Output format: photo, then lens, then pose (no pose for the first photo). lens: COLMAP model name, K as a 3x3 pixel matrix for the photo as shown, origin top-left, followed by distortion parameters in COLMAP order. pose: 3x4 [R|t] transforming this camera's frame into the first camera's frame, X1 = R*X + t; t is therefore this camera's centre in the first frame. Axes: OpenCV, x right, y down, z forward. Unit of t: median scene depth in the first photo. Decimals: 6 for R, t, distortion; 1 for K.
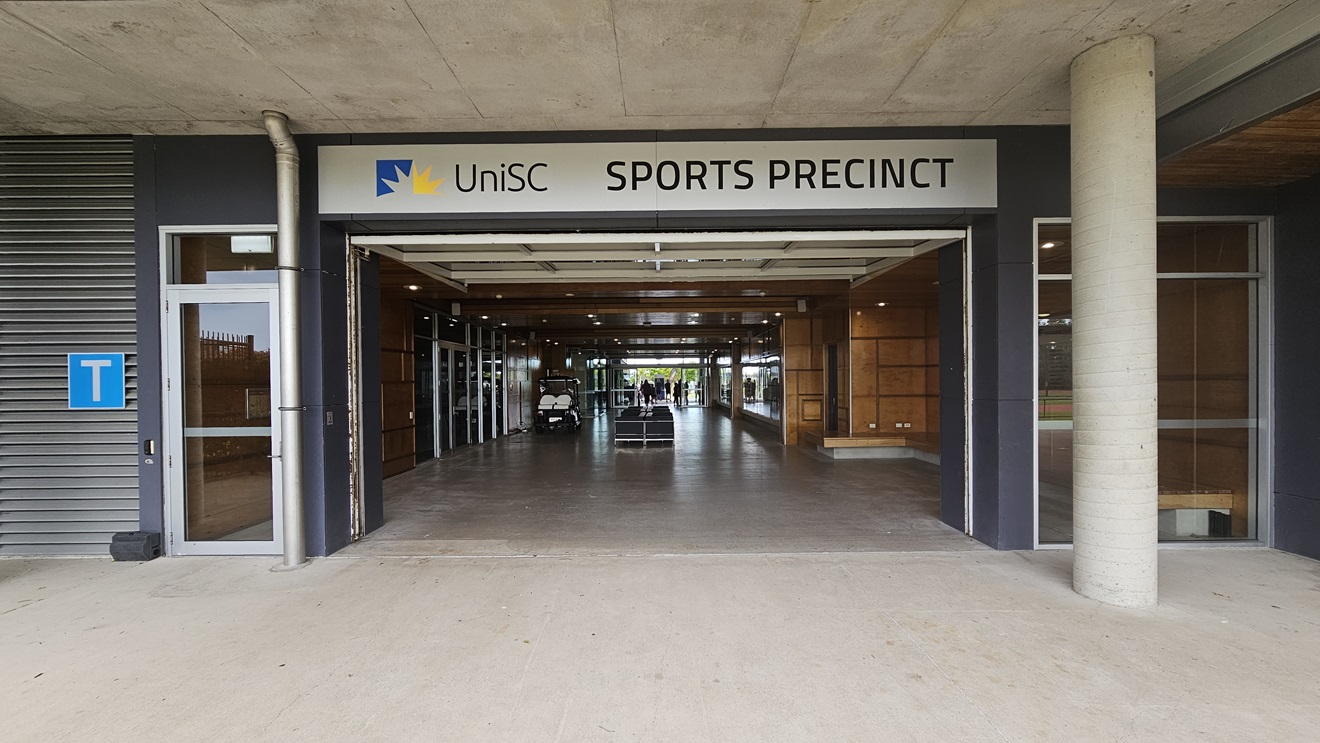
lens RADIAL K [[538.8, 0, 661.4], [0, 538.8, 374.7], [0, 0, 1]] dist [-0.004946, -0.000401]
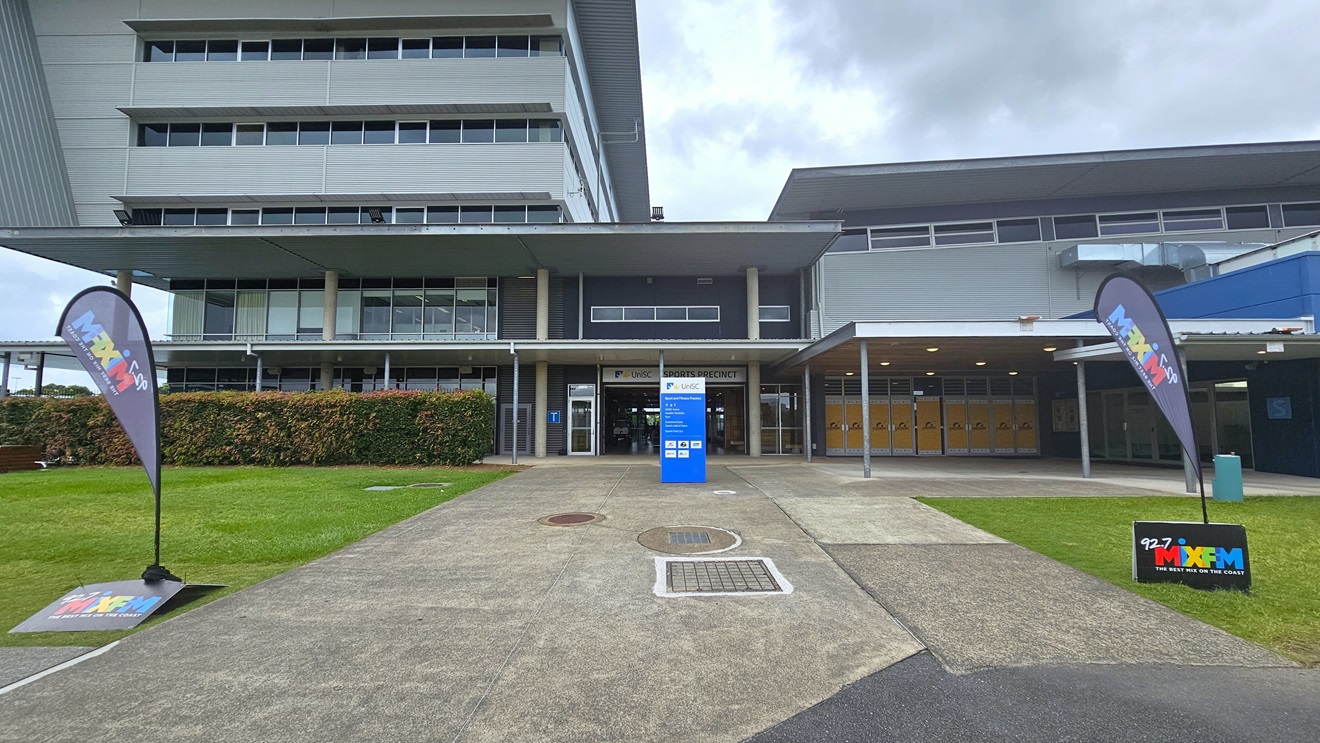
lens RADIAL K [[538.8, 0, 659.4], [0, 538.8, 377.7], [0, 0, 1]] dist [-0.004946, -0.000401]
pose [[0.999924, 0.006240, -0.010626, -0.089915], [-0.007064, 0.996825, -0.079307, 0.034778], [0.010097, 0.079376, 0.996794, -3.668147]]
